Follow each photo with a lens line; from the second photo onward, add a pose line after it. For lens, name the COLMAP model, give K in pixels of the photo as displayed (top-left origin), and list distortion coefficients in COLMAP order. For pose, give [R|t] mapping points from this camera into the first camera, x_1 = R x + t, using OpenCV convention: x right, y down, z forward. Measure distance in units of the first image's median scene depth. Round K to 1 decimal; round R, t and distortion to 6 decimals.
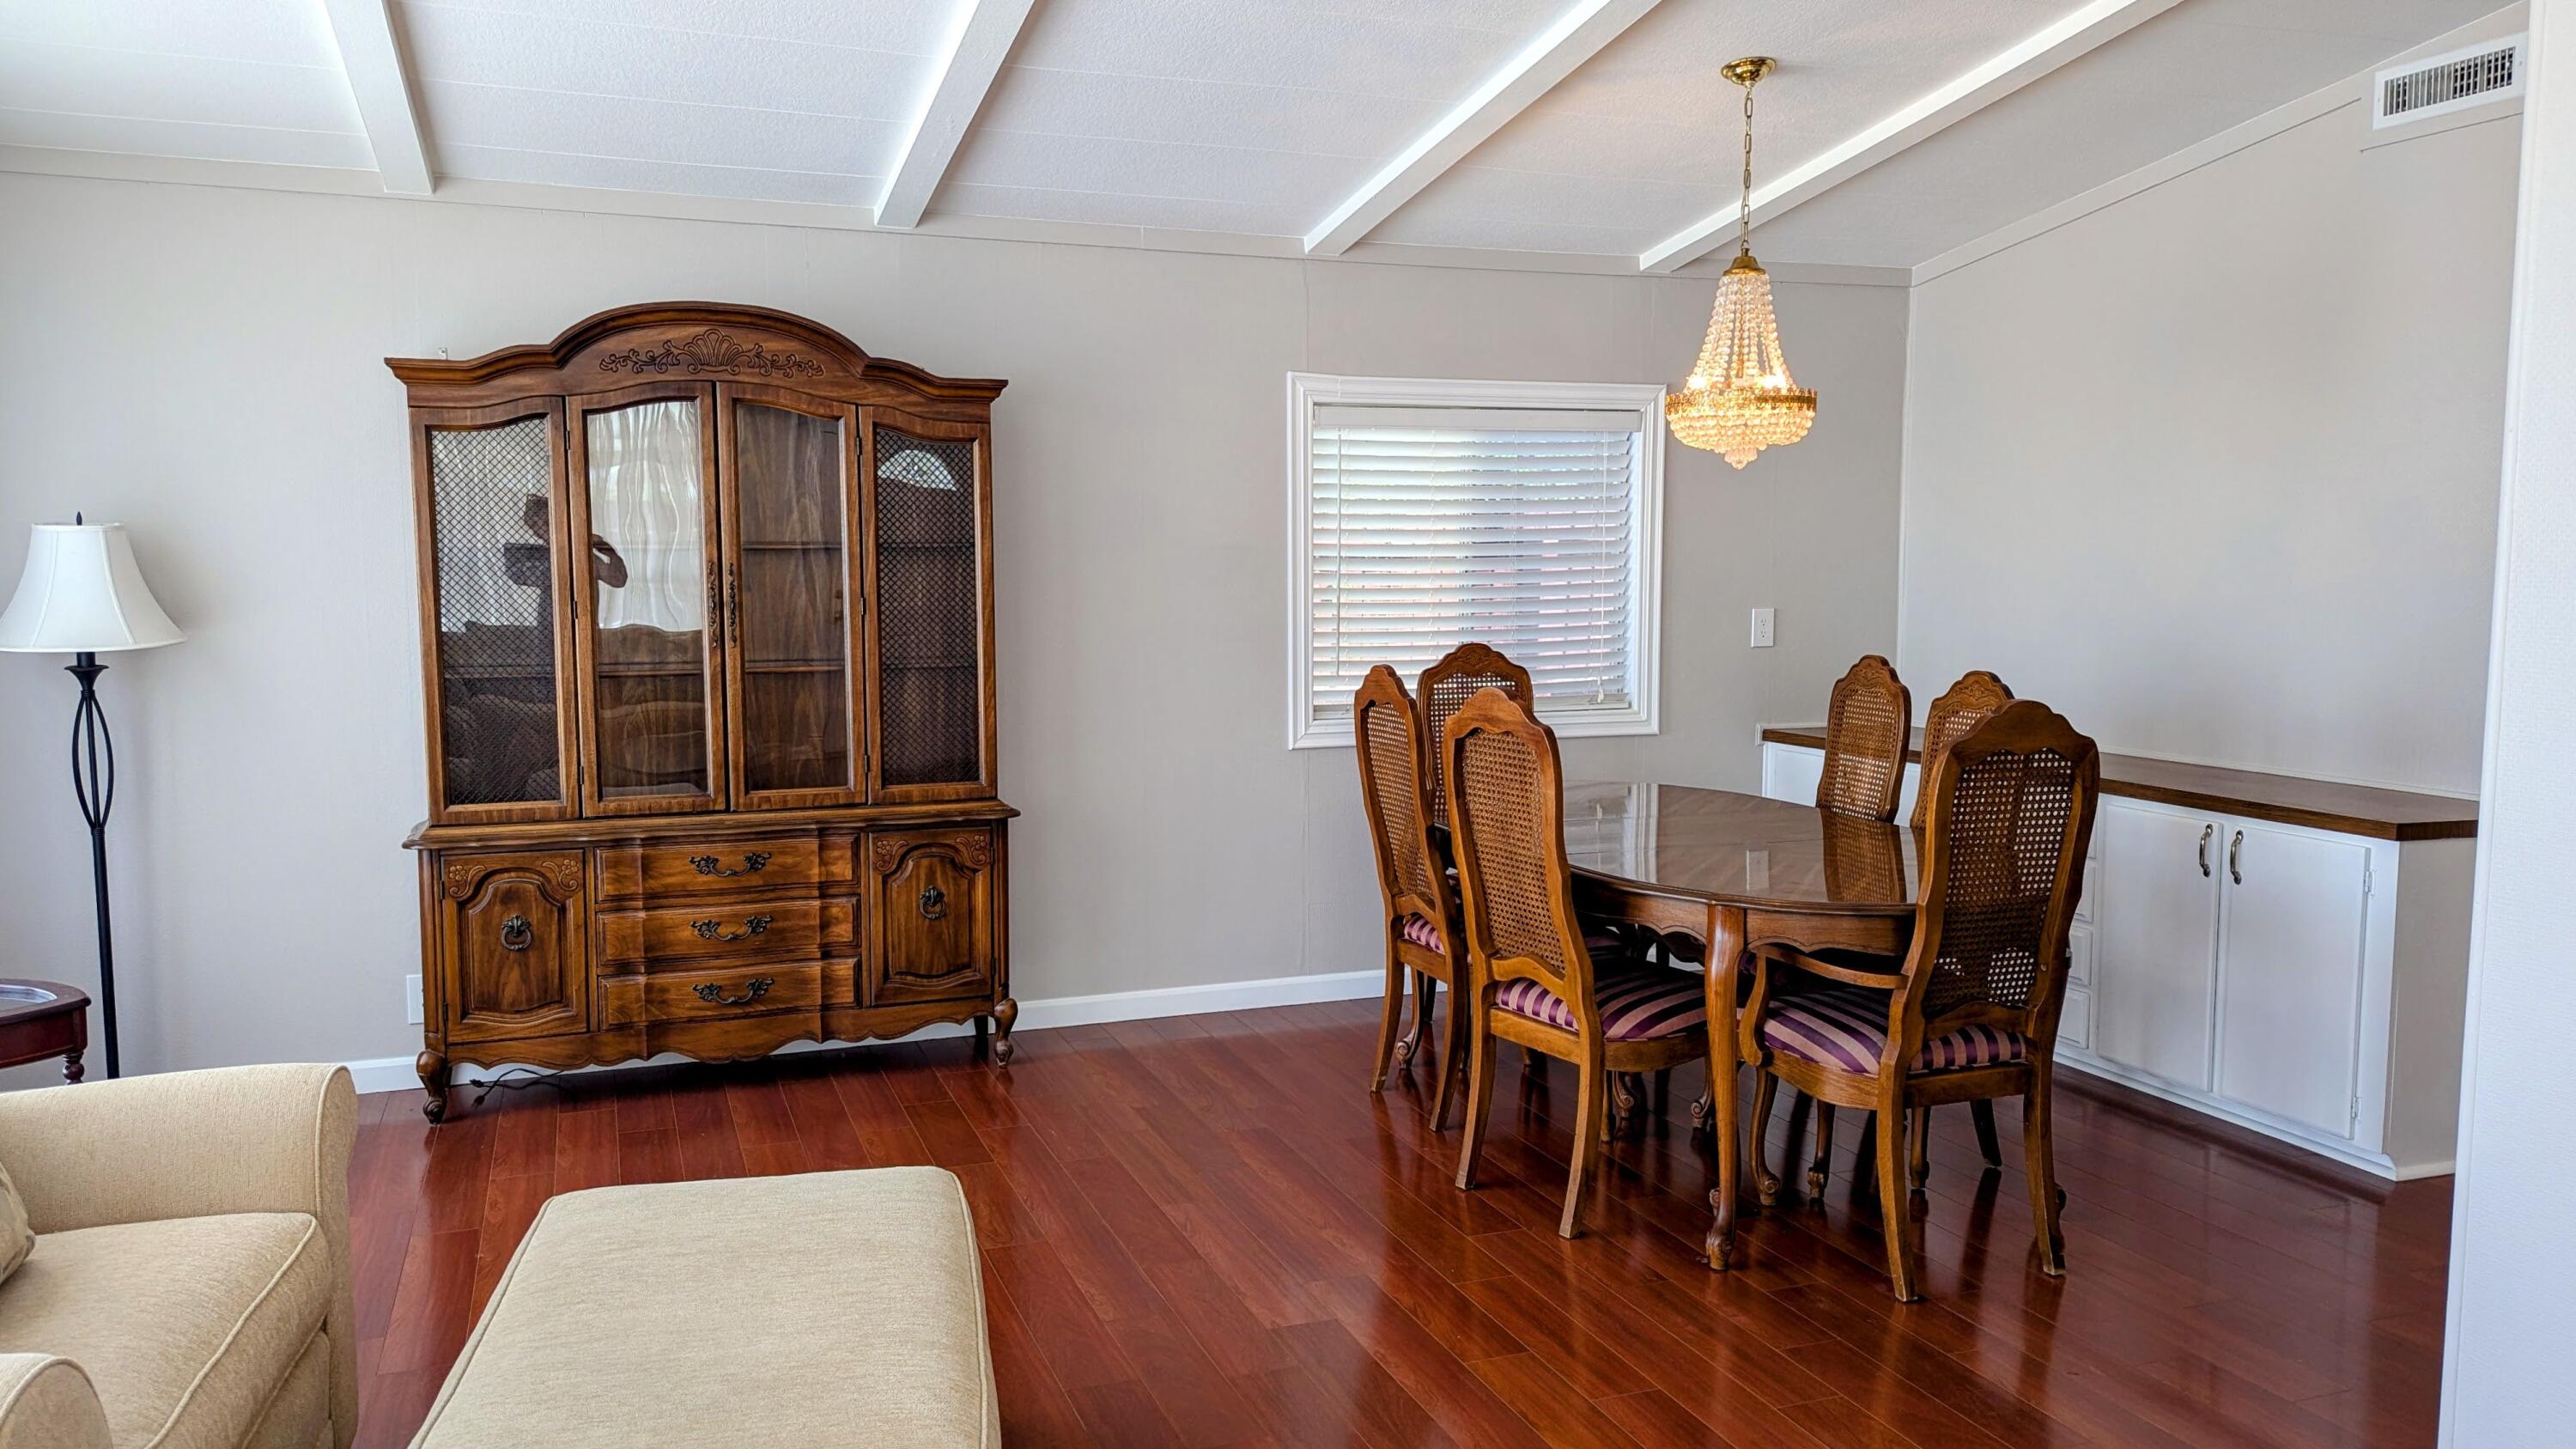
lens RADIAL K [[1886.4, 0, 1285.2], [0, 1886.4, 717.1], [0, 0, 1]] dist [0.079237, -0.075390]
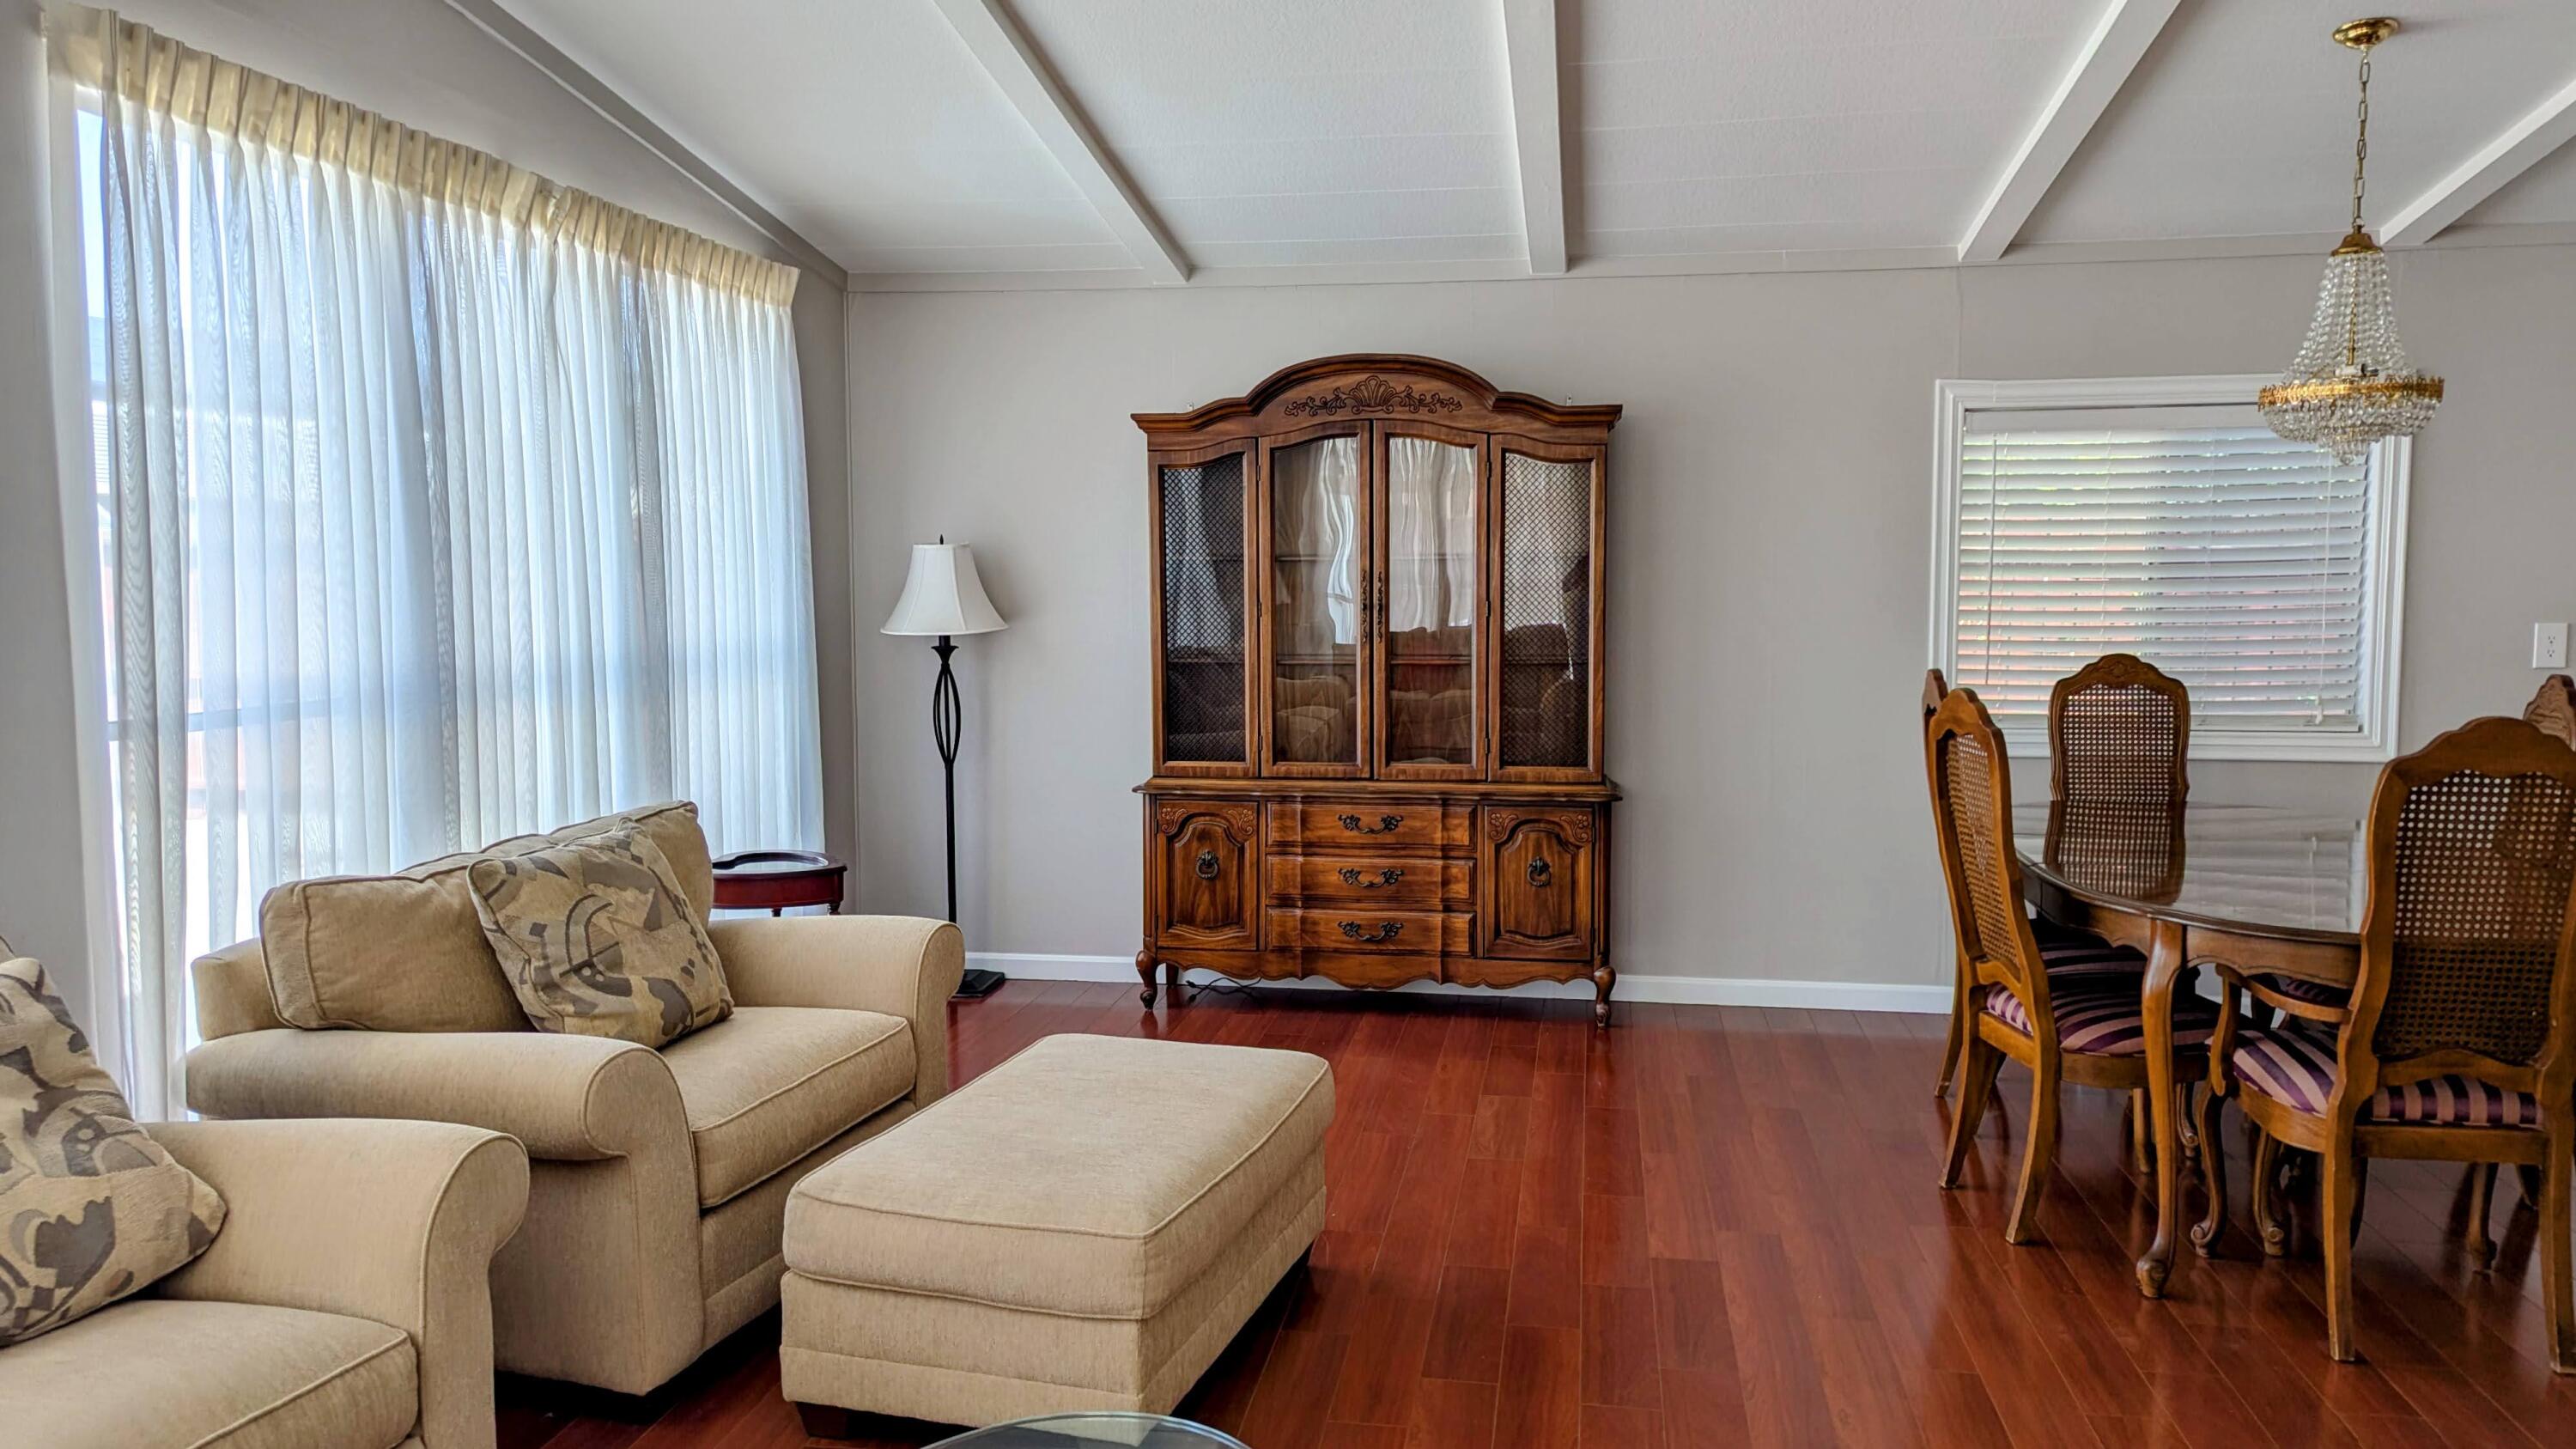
lens RADIAL K [[1886.4, 0, 1299.4], [0, 1886.4, 714.7], [0, 0, 1]] dist [0.079237, -0.075390]
pose [[0.867891, 0.037499, -0.495337, 0.260562], [-0.042137, 0.999110, 0.001807, 0.009159], [0.494964, 0.019303, 0.868699, -0.052813]]
